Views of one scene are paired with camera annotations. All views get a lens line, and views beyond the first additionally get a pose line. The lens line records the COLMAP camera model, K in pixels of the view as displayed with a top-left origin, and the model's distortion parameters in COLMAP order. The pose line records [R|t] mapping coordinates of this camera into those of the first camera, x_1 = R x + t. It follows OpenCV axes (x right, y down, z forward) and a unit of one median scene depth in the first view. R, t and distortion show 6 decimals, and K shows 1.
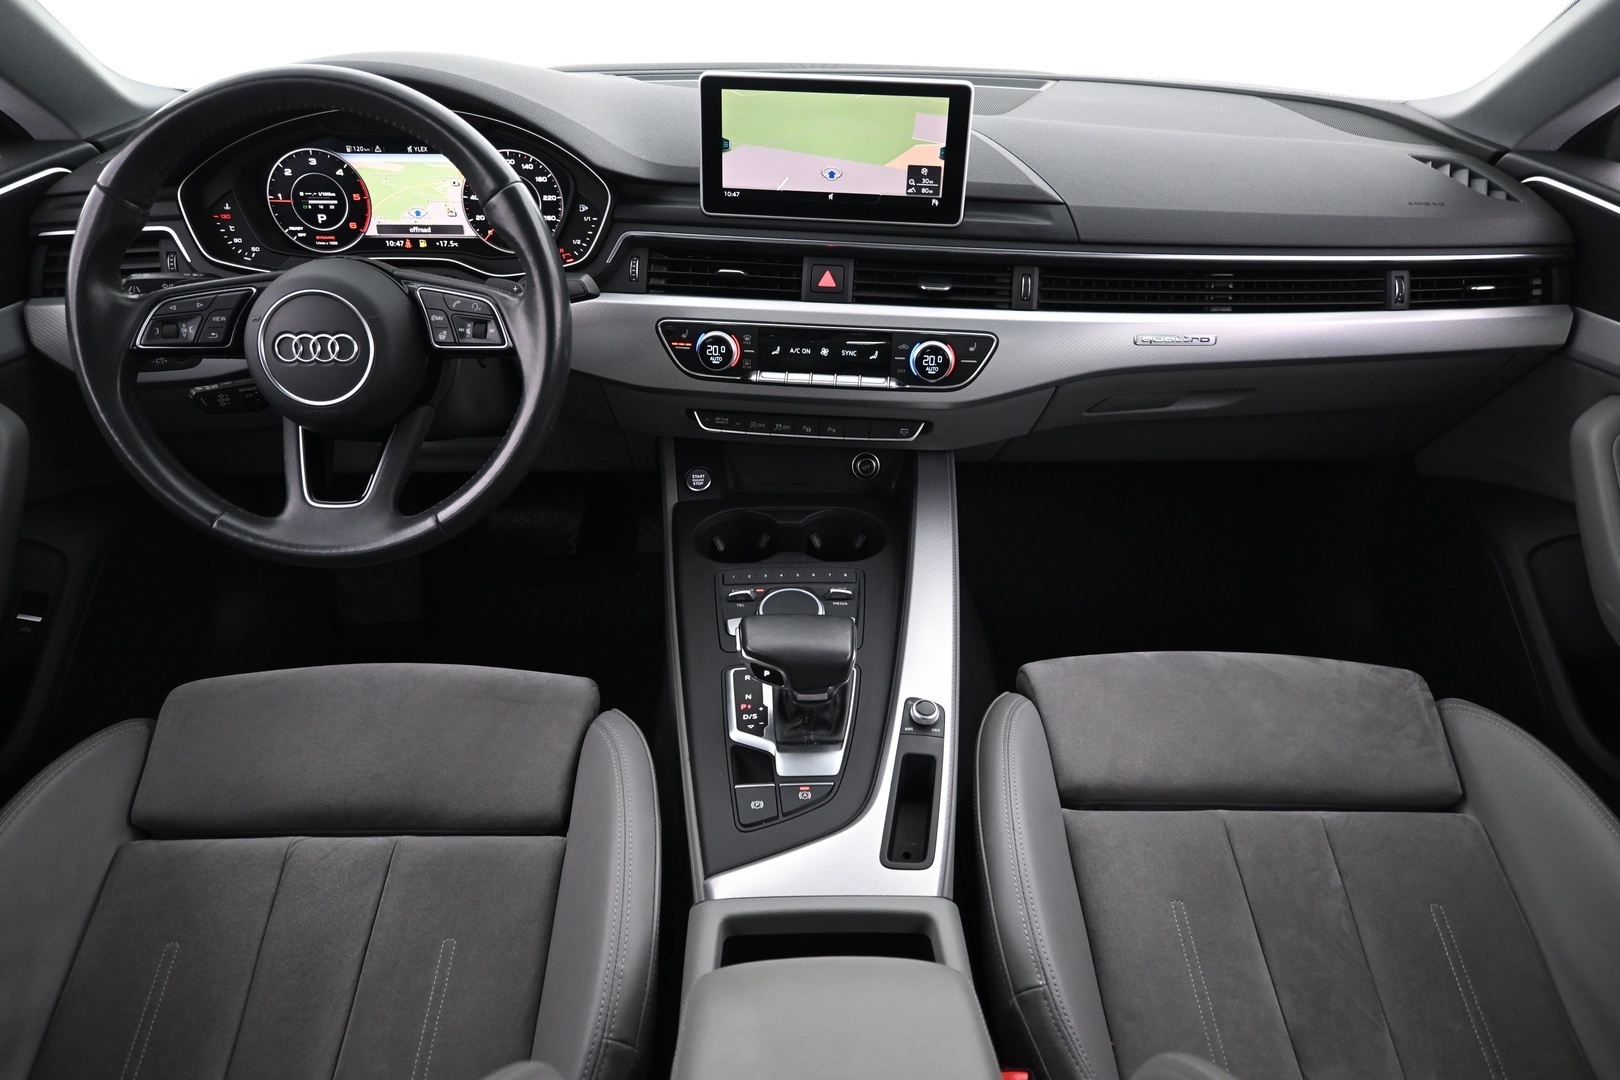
lens RADIAL K [[1093.1, 0, 802.6], [0, 1093.1, 538.3], [0, 0, 1]] dist [-0.020942, 0.015916]
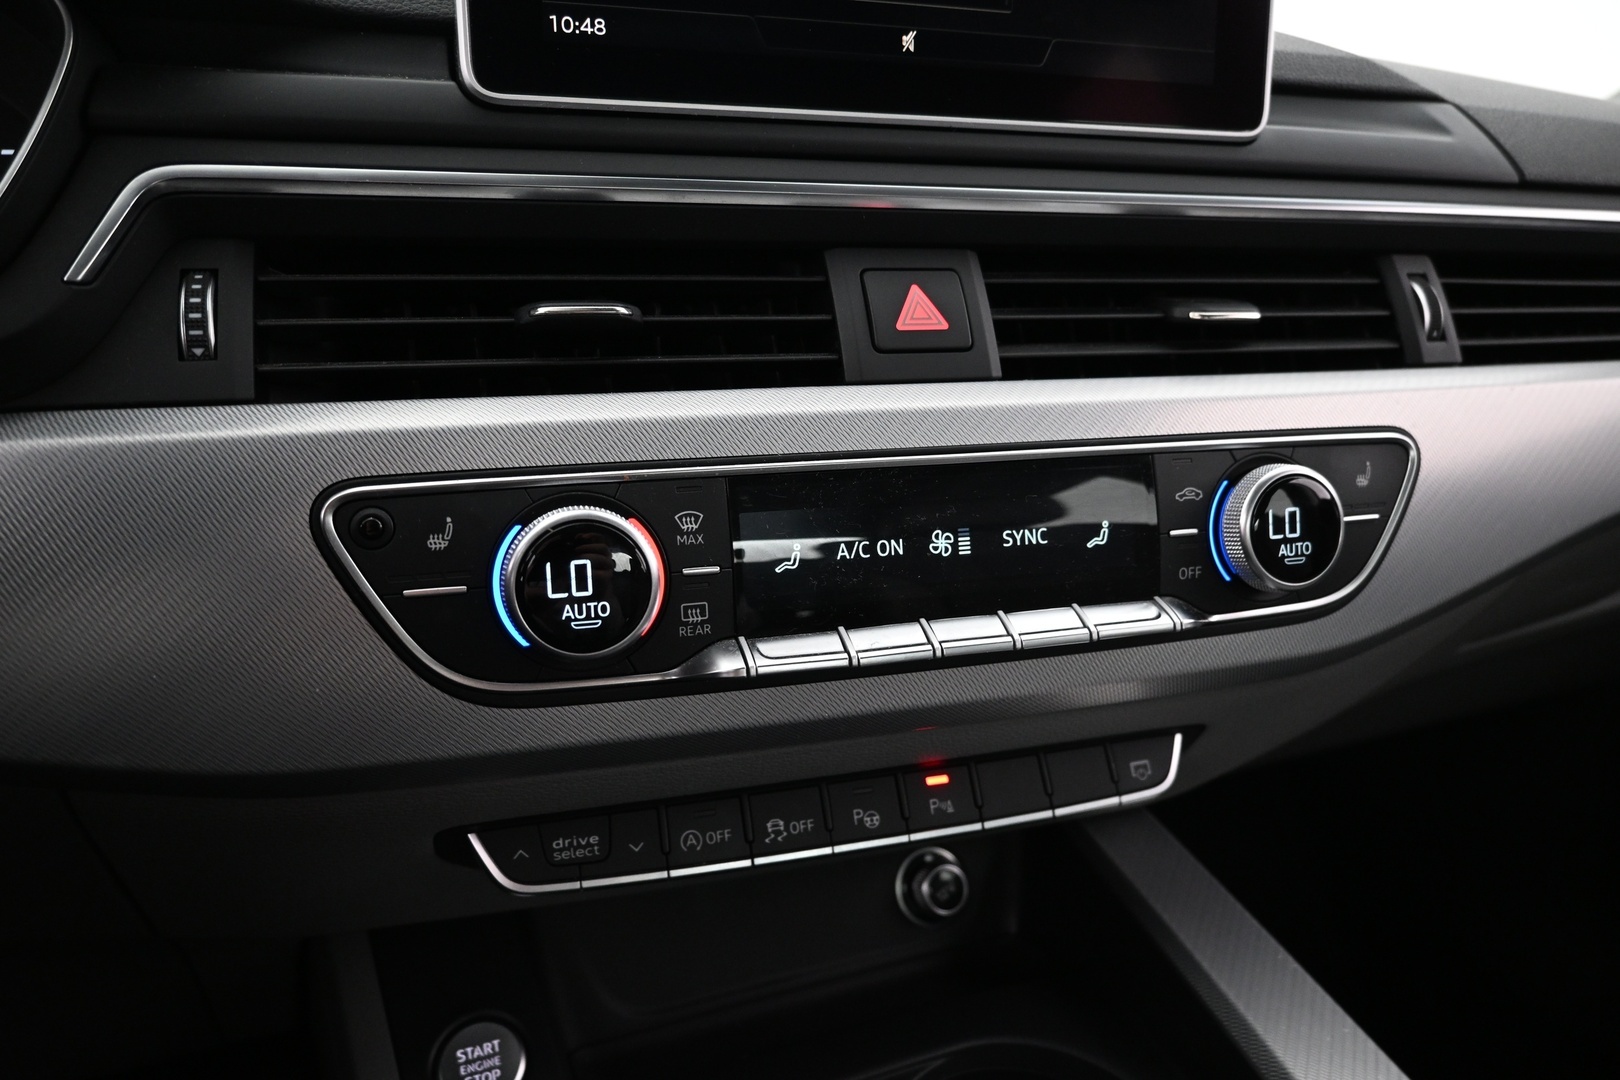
lens RADIAL K [[1093.1, 0, 818.5], [0, 1093.1, 548.0], [0, 0, 1]] dist [-0.020942, 0.015916]
pose [[0.916699, -0.099835, 0.386904, -0.126819], [0.213000, 0.941334, -0.261766, -0.100408], [-0.338073, 0.322371, 0.884185, 0.756164]]
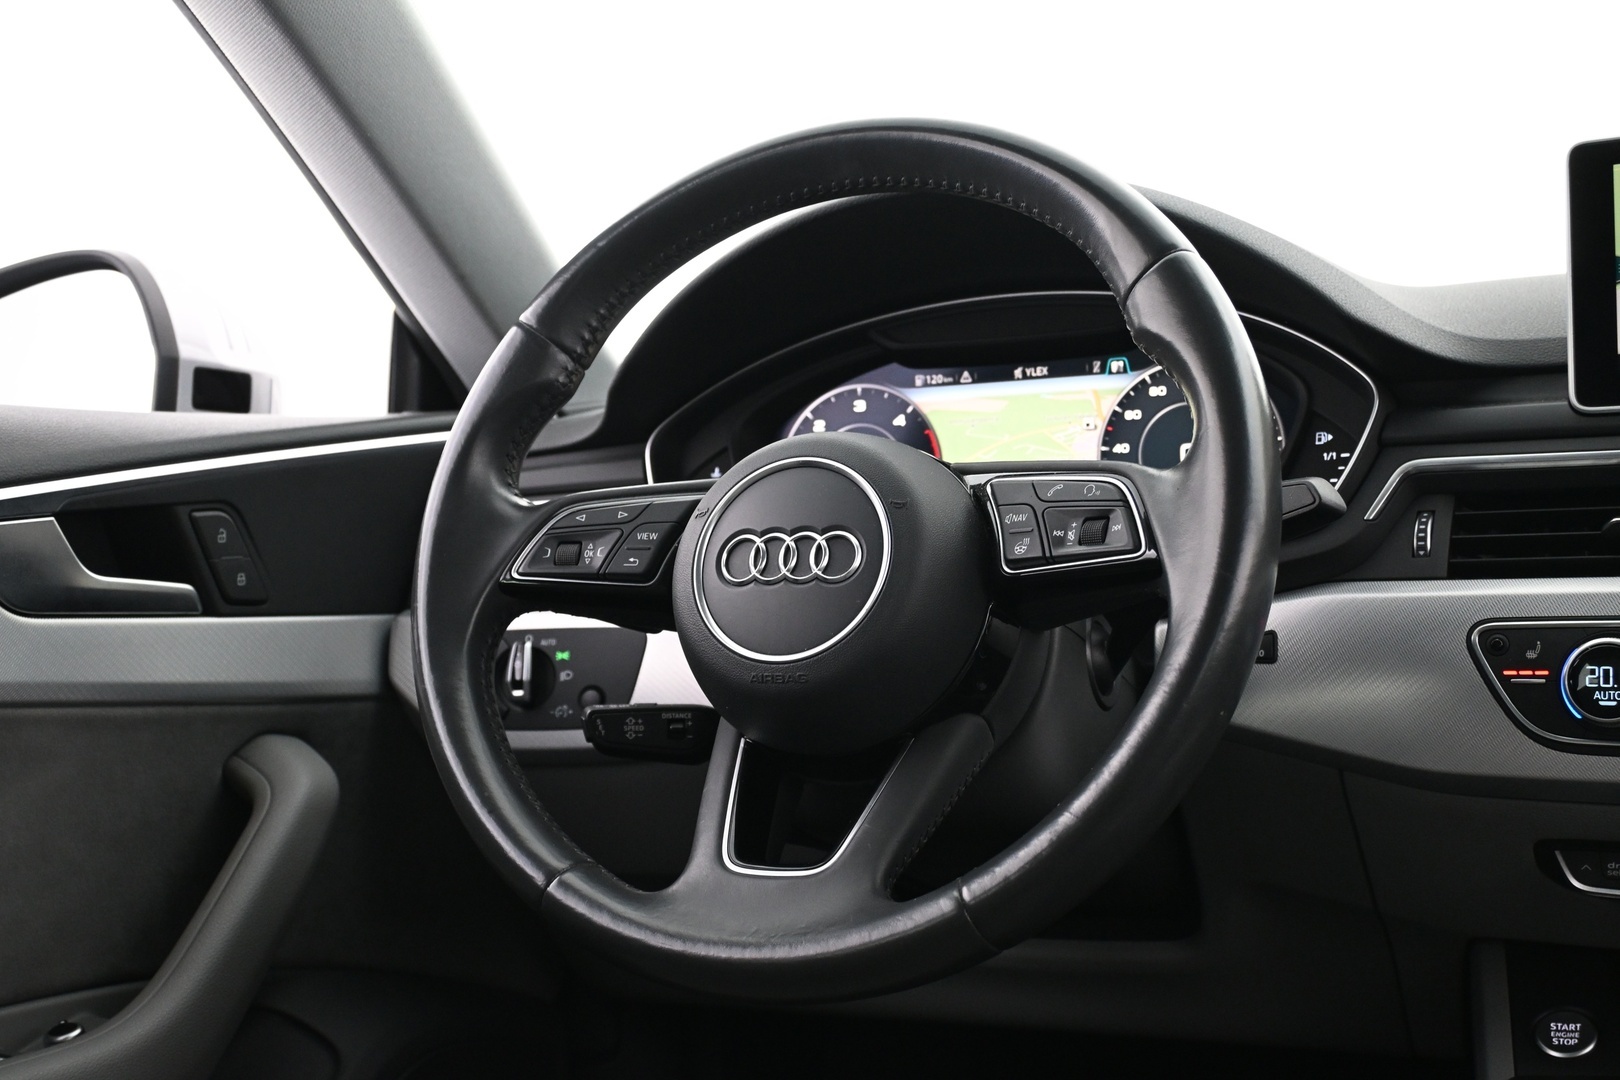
lens RADIAL K [[1900.1, 0, 804.1], [0, 1900.1, 534.3], [0, 0, 1]] dist [0.016314, 0.000000]
pose [[0.895145, -0.045738, -0.443423, -0.024911], [-0.179369, 0.873687, -0.452214, 0.190685], [0.408097, 0.484333, 0.773873, 0.231494]]
